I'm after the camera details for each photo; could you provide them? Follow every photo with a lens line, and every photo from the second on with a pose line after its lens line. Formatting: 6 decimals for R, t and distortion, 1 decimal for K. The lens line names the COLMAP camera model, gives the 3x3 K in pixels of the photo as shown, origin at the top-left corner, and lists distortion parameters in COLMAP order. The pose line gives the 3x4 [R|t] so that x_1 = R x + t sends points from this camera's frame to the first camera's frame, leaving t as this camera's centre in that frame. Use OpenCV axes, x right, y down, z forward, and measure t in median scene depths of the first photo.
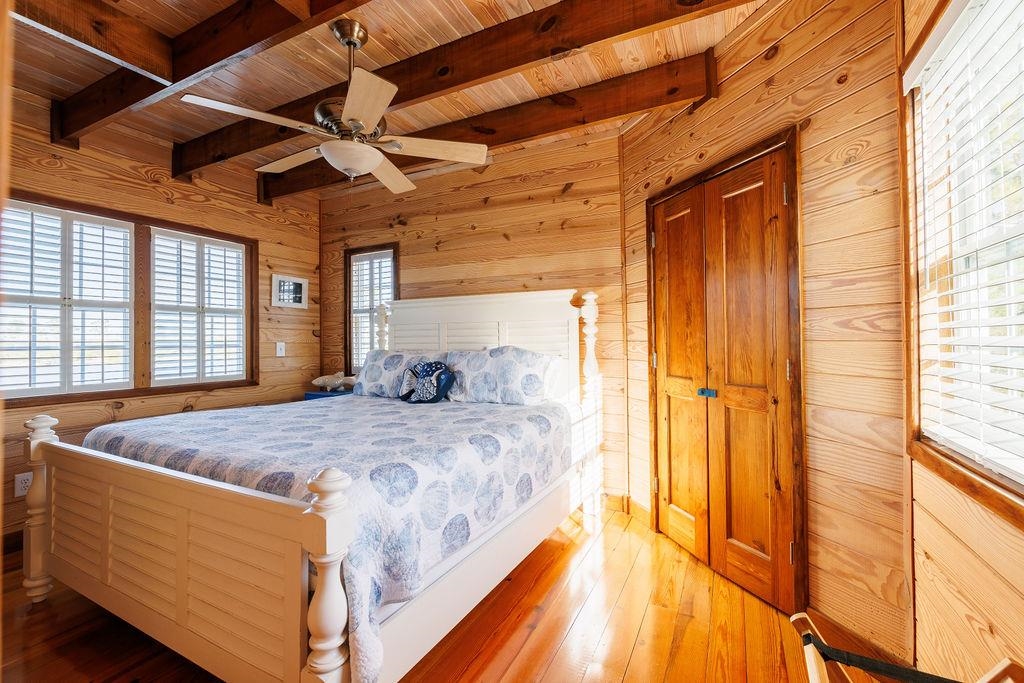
lens RADIAL K [[438.6, 0, 514.8], [0, 438.6, 342.5], [0, 0, 1]] dist [0.004027, -0.001194]
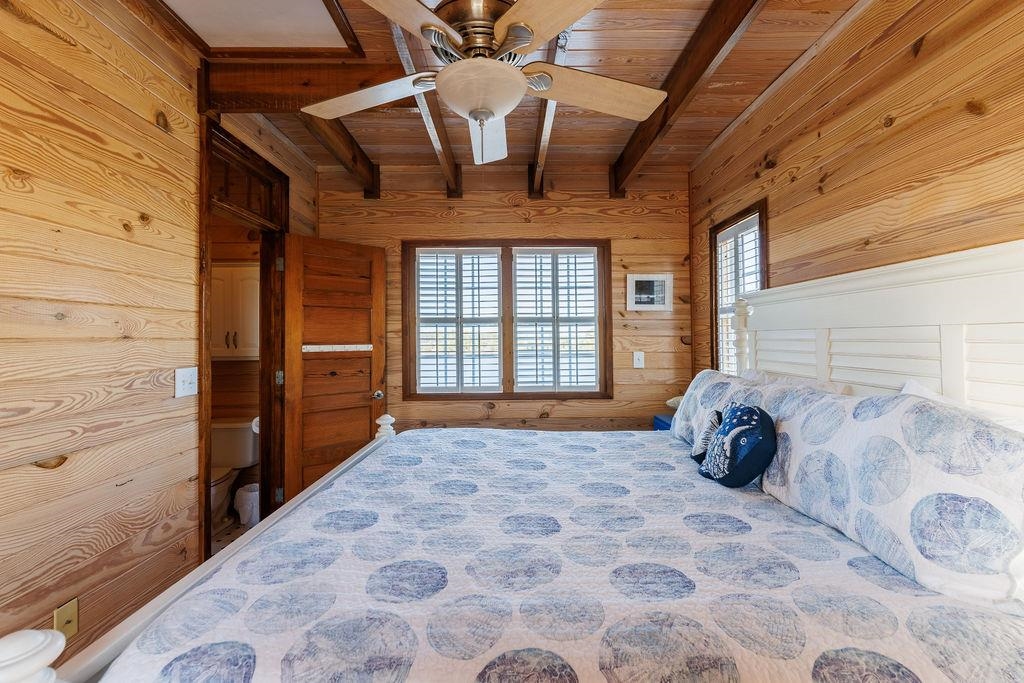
lens RADIAL K [[438.6, 0, 506.6], [0, 438.6, 335.5], [0, 0, 1]] dist [0.004027, -0.001194]
pose [[0.465316, -0.003985, -0.885136, 0.121829], [0.002377, 0.999992, -0.003253, -0.033040], [0.885141, -0.000590, 0.465322, 0.401781]]
